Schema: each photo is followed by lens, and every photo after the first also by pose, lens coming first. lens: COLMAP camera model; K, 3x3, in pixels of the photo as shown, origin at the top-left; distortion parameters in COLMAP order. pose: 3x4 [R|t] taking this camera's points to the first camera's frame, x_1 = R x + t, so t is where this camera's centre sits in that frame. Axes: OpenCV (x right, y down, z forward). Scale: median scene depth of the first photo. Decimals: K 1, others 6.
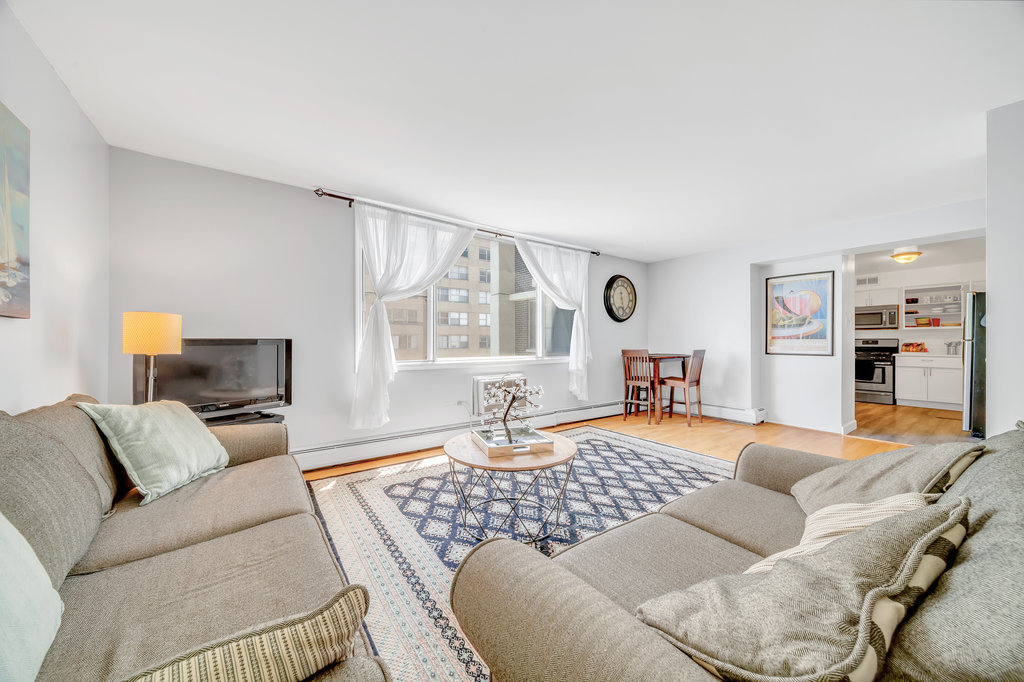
lens RADIAL K [[364.7, 0, 505.7], [0, 364.7, 342.7], [0, 0, 1]] dist [-0.000582, -0.001463]
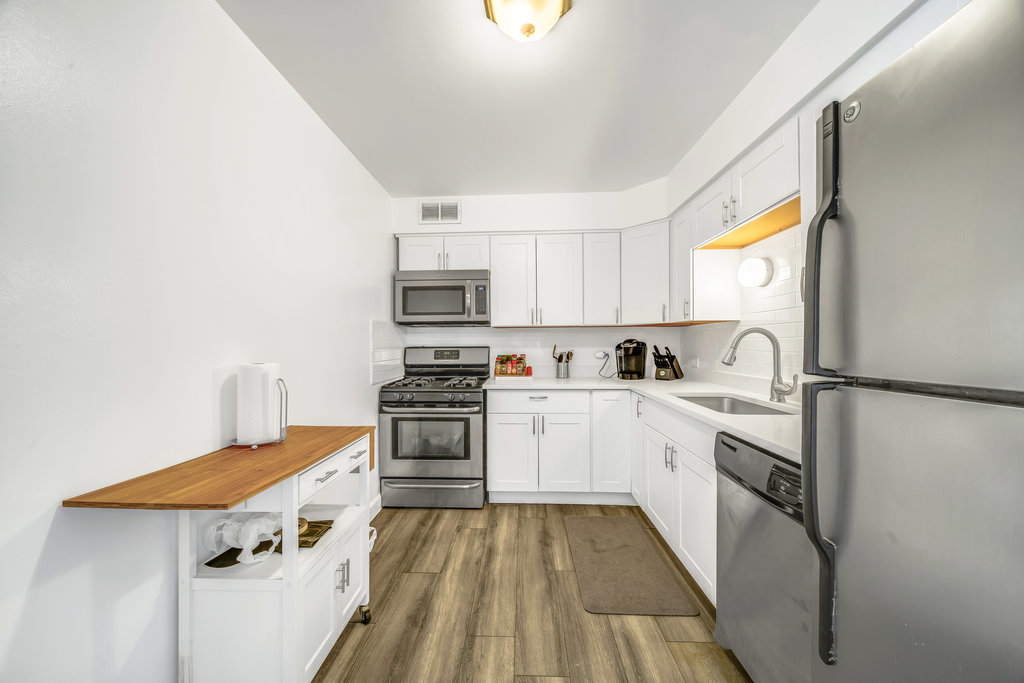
lens RADIAL K [[364.7, 0, 513.0], [0, 364.7, 342.2], [0, 0, 1]] dist [-0.000582, -0.001463]
pose [[0.610971, 0.000113, 0.791653, 0.746123], [0.004289, 0.999985, -0.003453, -0.015286], [-0.791641, 0.005505, 0.610961, 0.708391]]
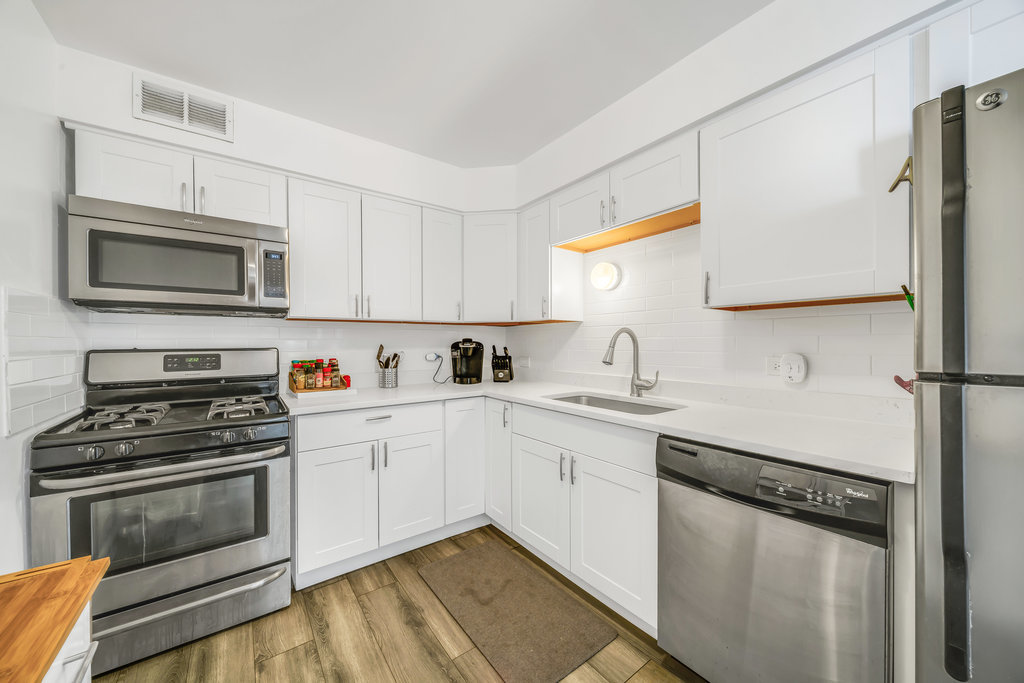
lens RADIAL K [[364.7, 0, 510.4], [0, 364.7, 344.7], [0, 0, 1]] dist [-0.000582, -0.001463]
pose [[-0.013360, -0.004867, 0.999899, 0.790930], [0.003979, 0.999980, 0.004920, -0.014863], [-0.999903, 0.004044, -0.013341, 0.832814]]
